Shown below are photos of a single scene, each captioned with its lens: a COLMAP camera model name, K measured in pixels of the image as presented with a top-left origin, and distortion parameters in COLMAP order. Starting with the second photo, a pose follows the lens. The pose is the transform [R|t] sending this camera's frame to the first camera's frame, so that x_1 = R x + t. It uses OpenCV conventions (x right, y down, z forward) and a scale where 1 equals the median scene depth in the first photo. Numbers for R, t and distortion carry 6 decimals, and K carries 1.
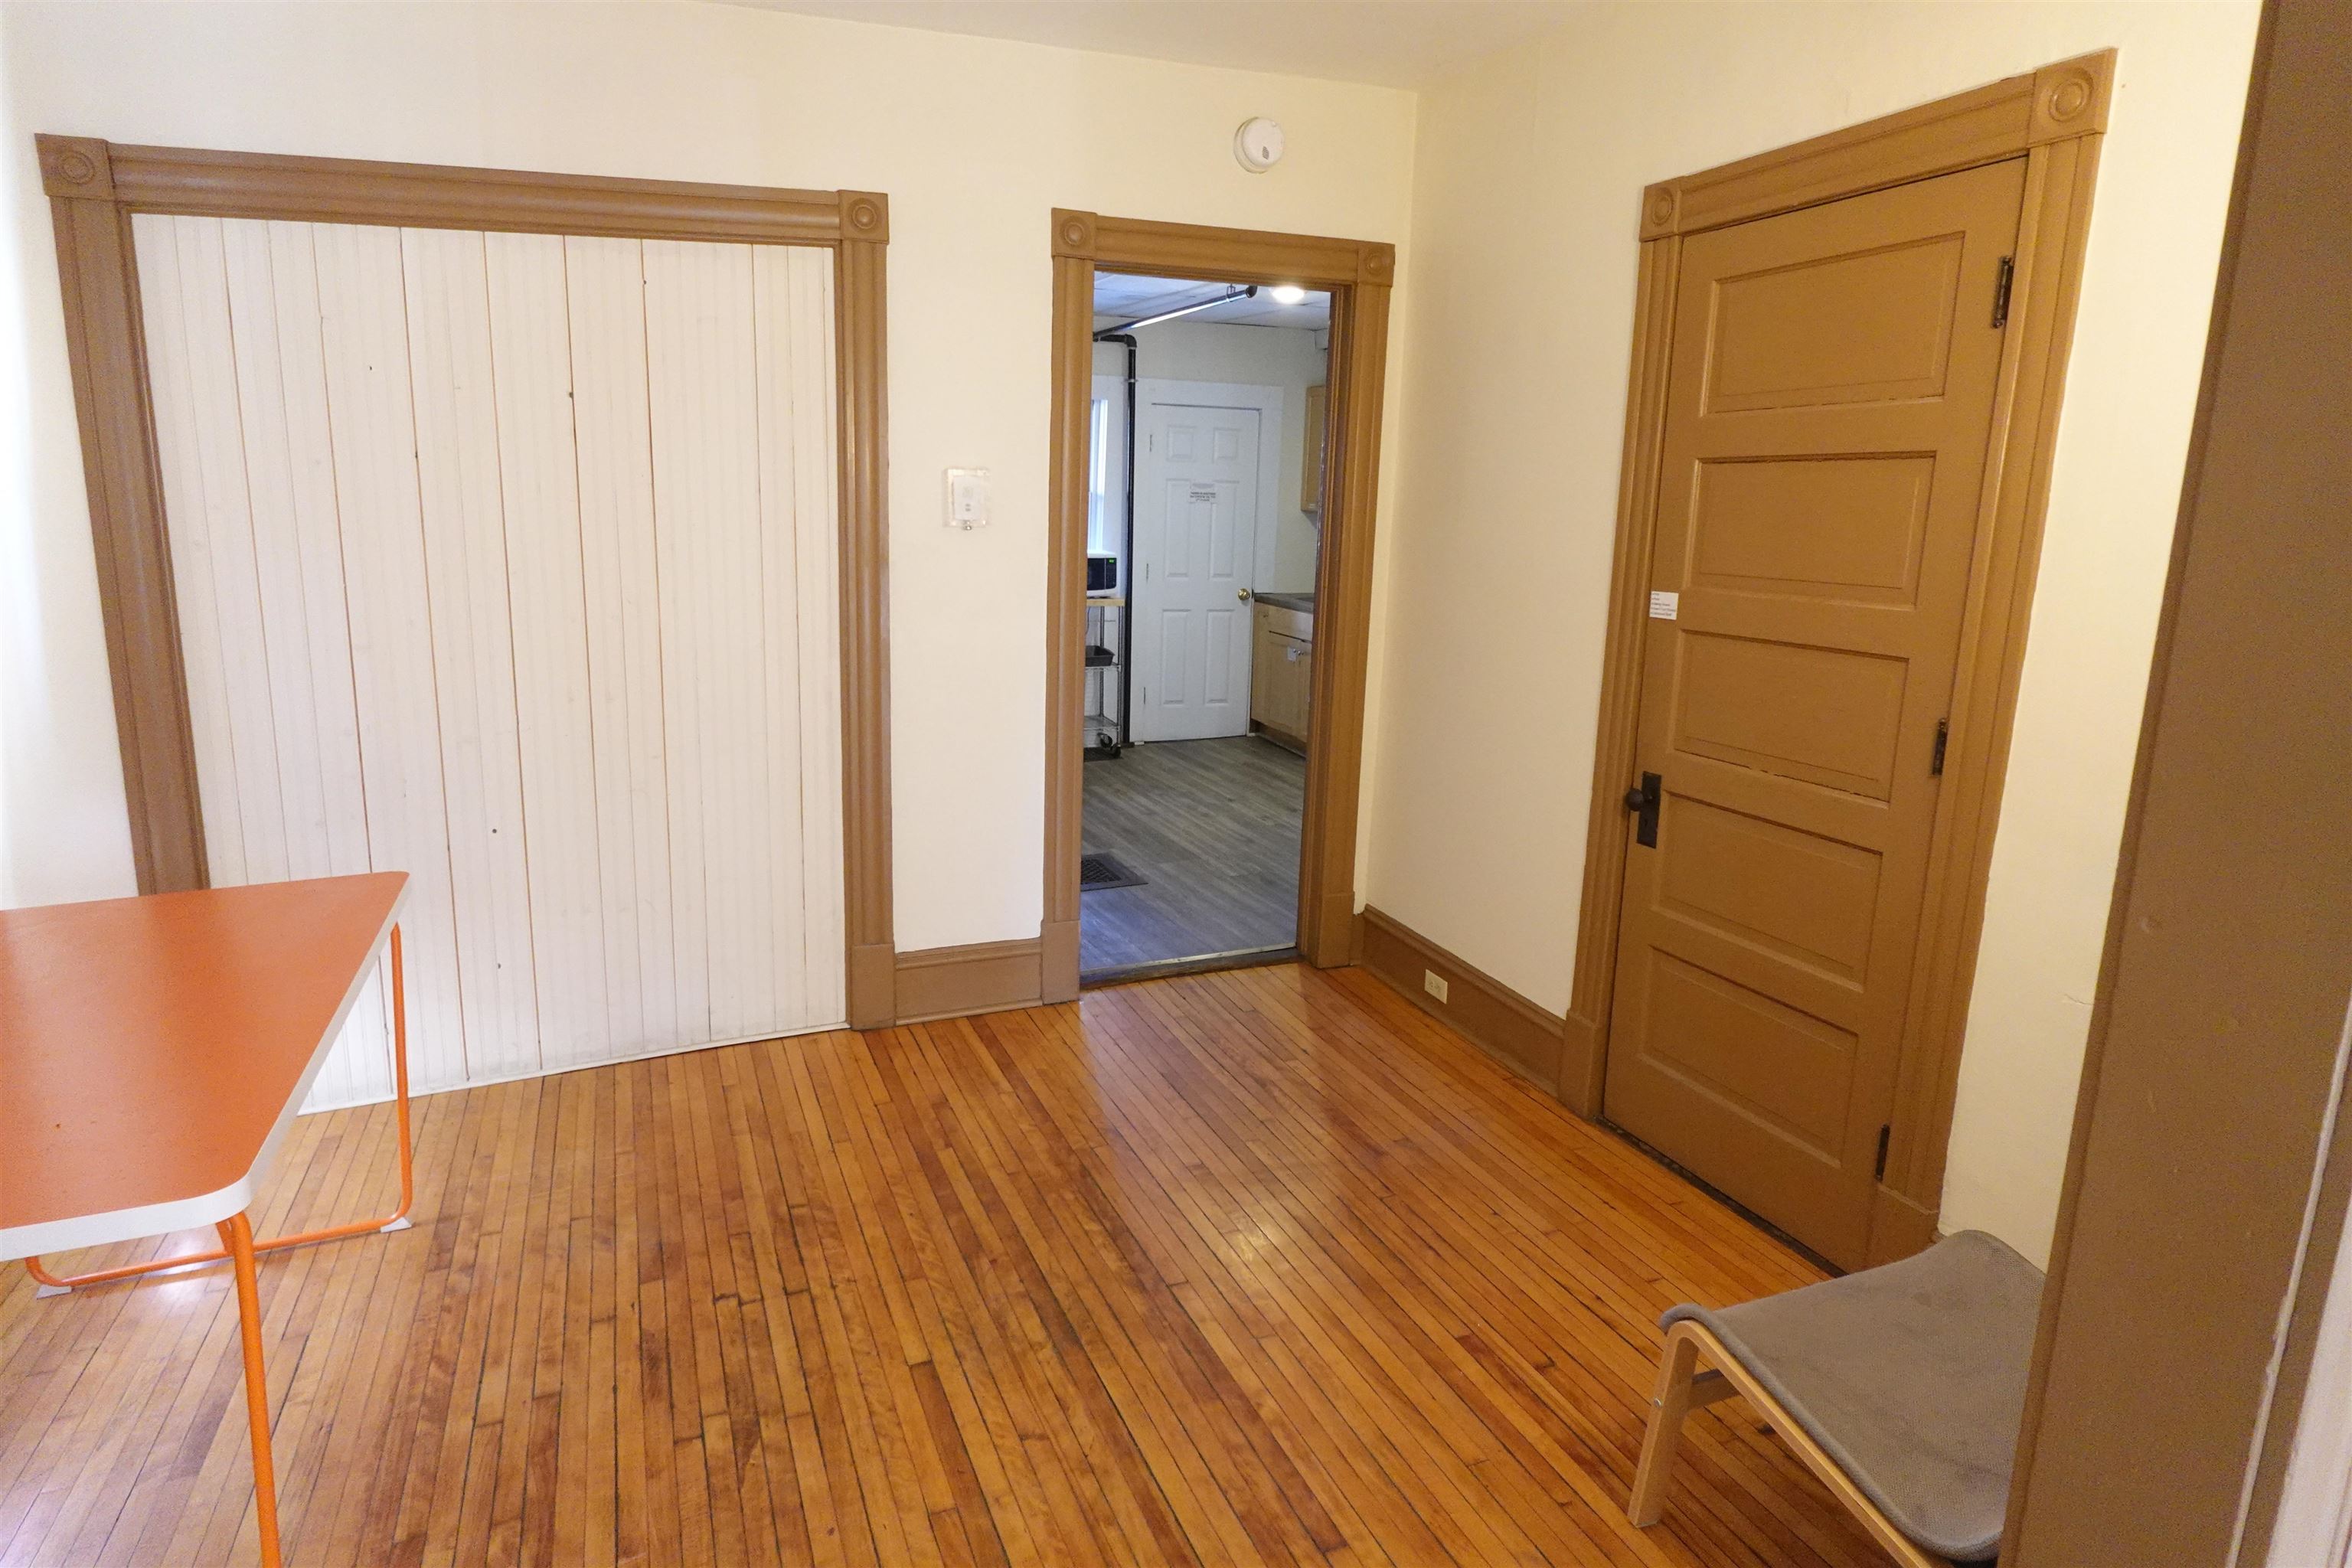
lens RADIAL K [[1328.7, 0, 1168.7], [0, 1328.7, 778.6], [0, 0, 1]] dist [-0.003463, 0.001906]
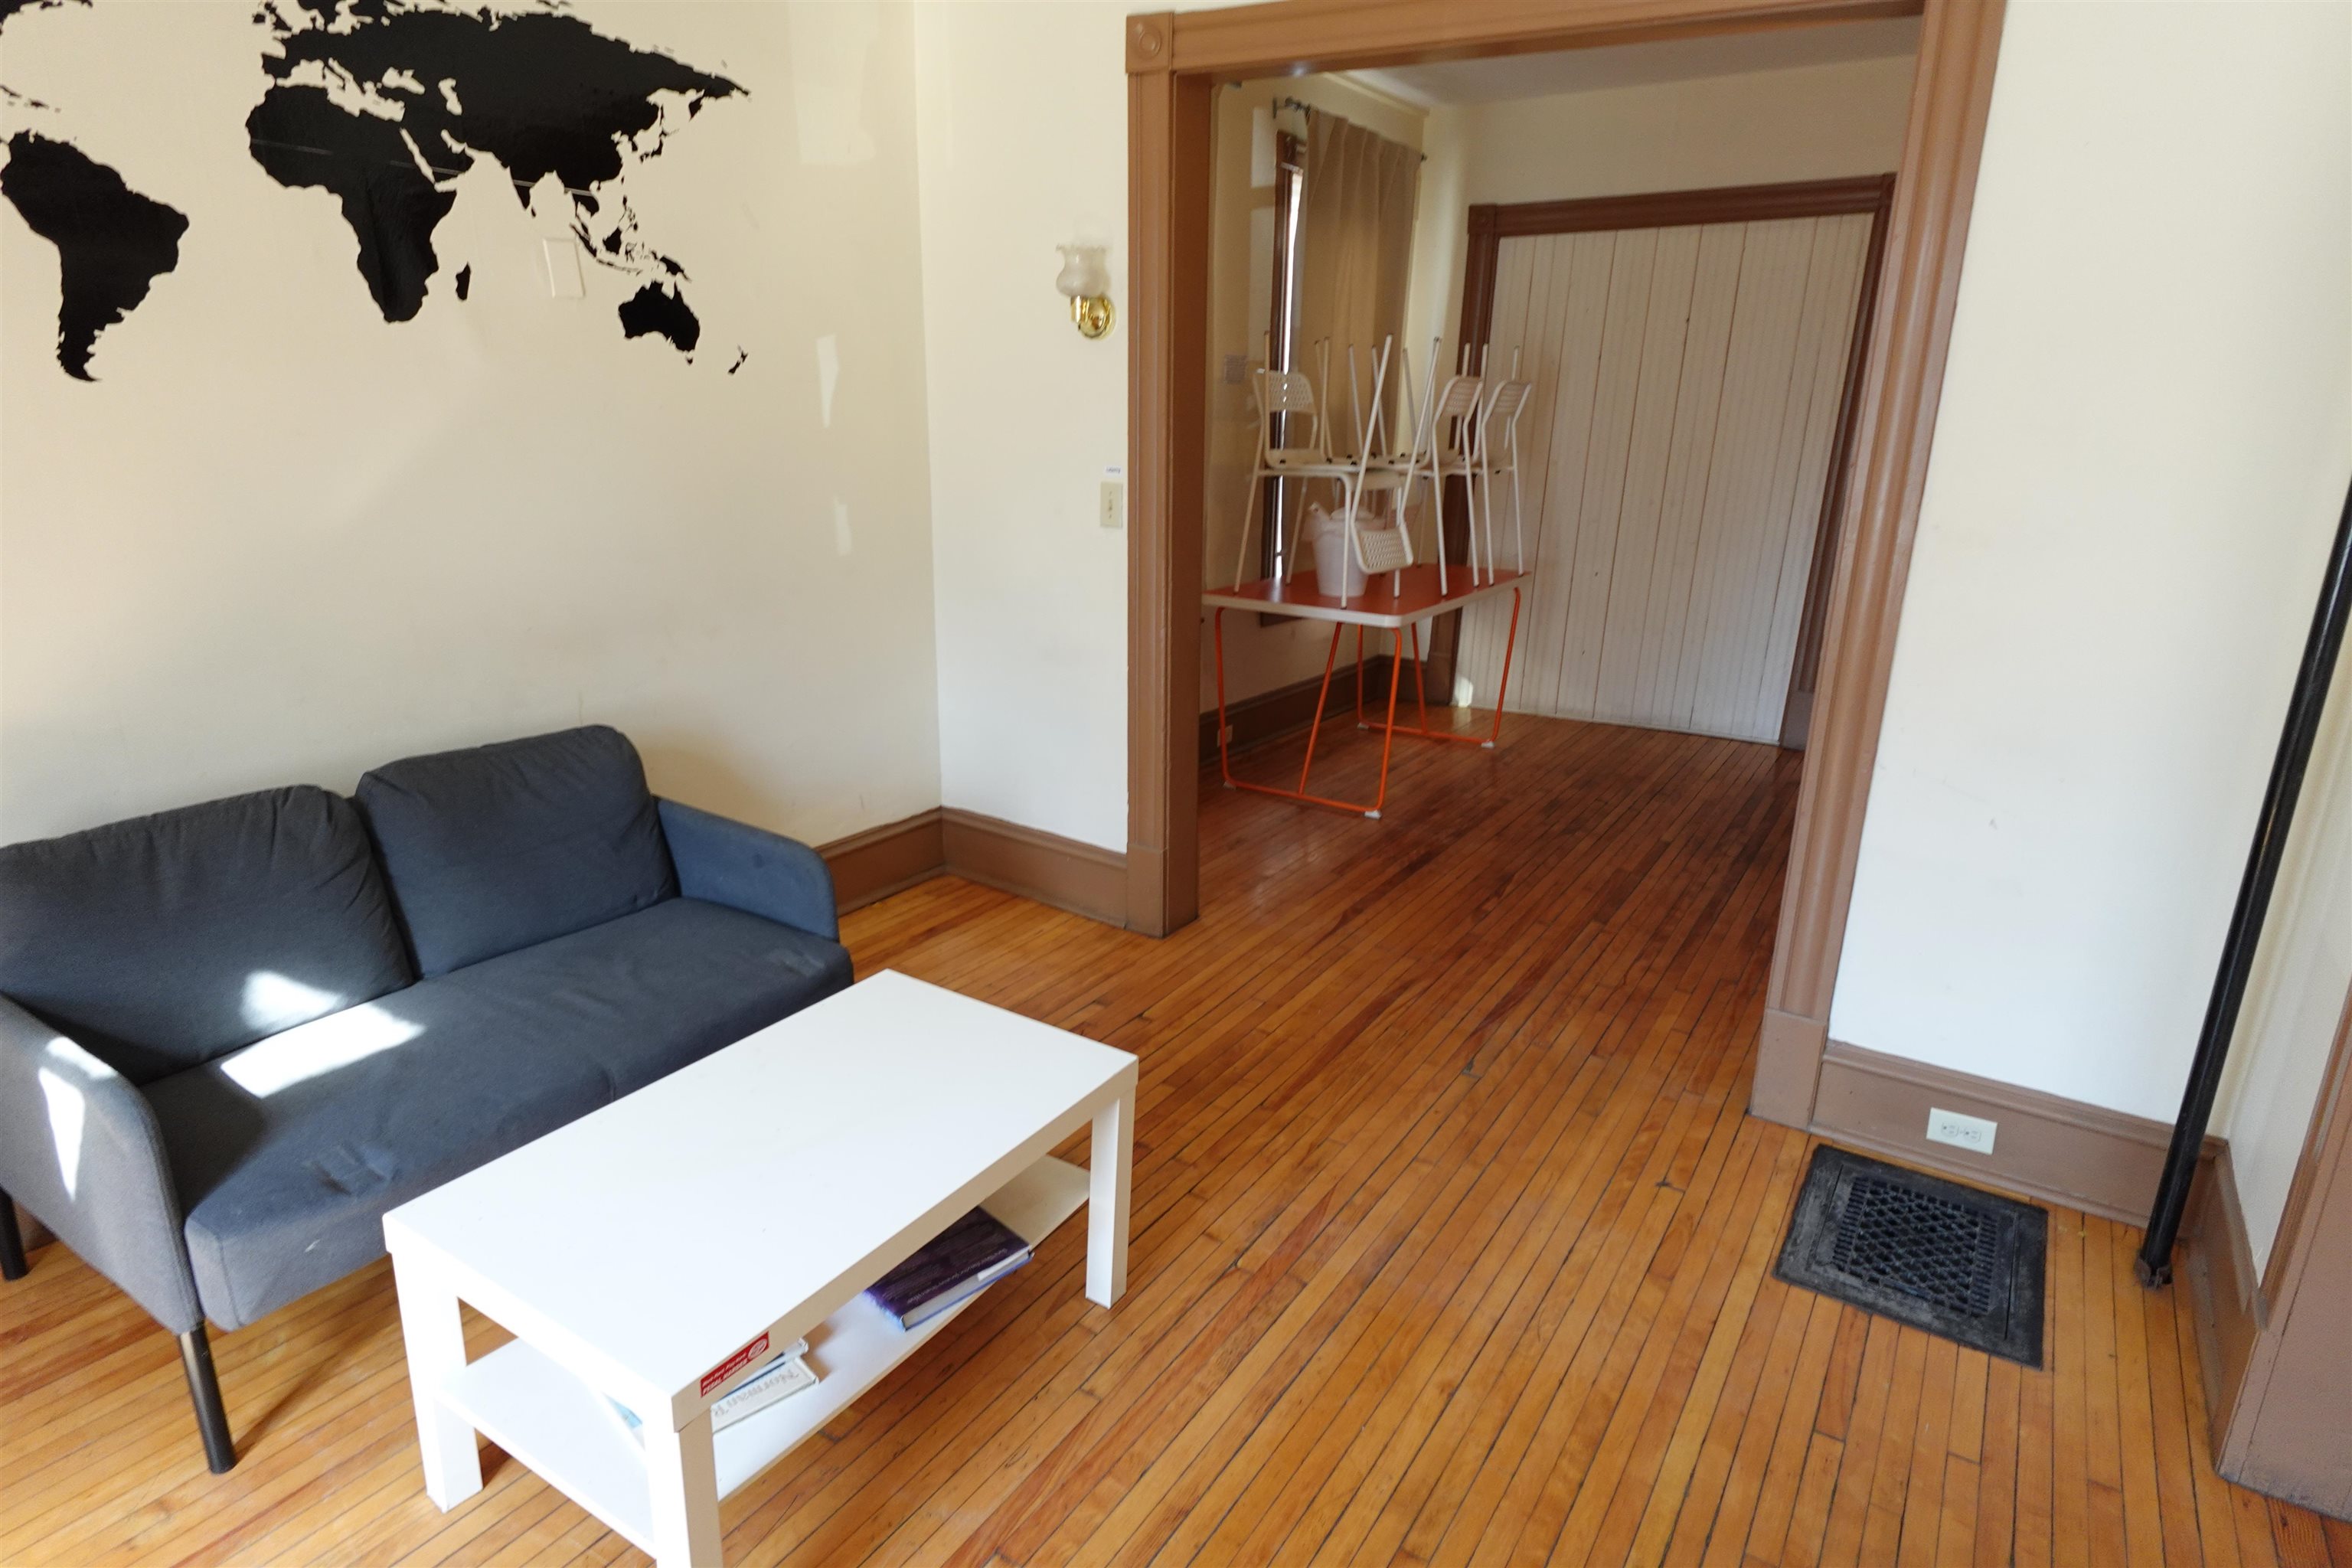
lens RADIAL K [[1328.7, 0, 1182.6], [0, 1328.7, 783.4], [0, 0, 1]] dist [-0.003463, 0.001906]
pose [[0.584401, 0.237593, -0.775903, 0.358019], [-0.182109, 0.970186, 0.159924, 0.074920], [0.790767, 0.047839, 0.610245, -0.294194]]
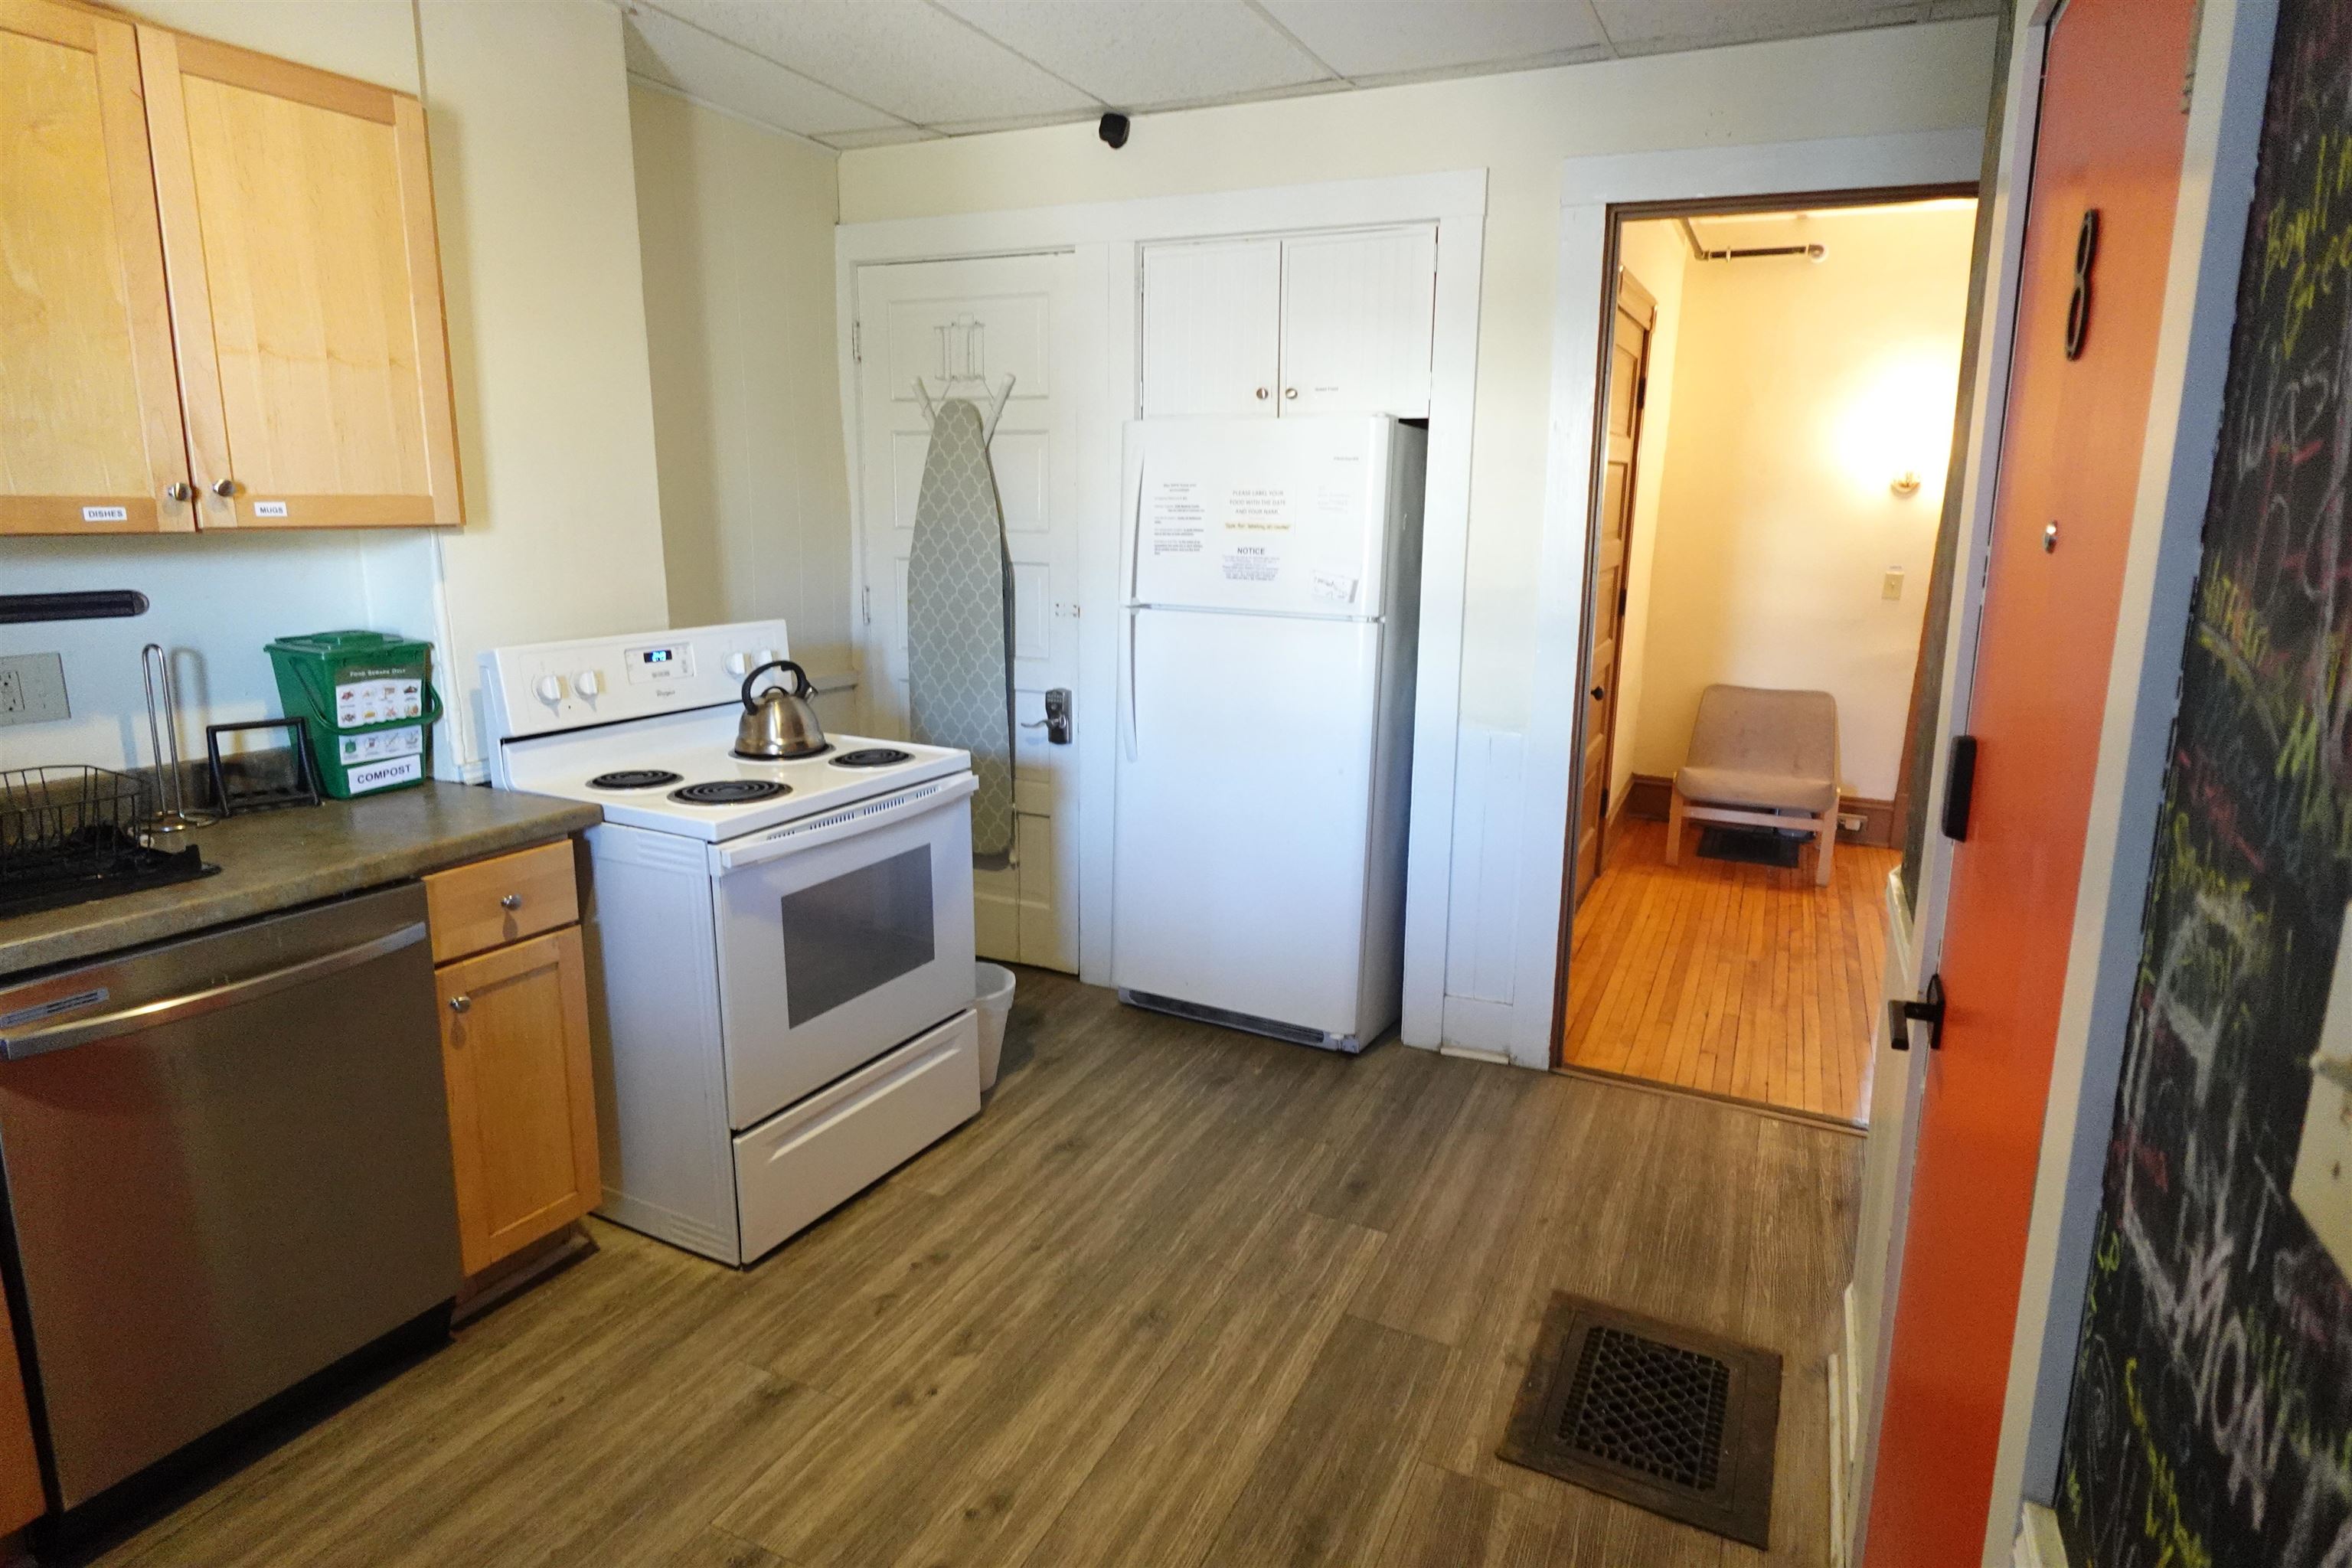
lens RADIAL K [[1328.7, 0, 1197.8], [0, 1328.7, 770.9], [0, 0, 1]] dist [-0.003463, 0.001906]
pose [[-0.684619, -0.190559, 0.703551, -0.211767], [0.118780, 0.923153, 0.365623, -0.265026], [-0.719158, 0.333880, -0.609374, 1.213441]]
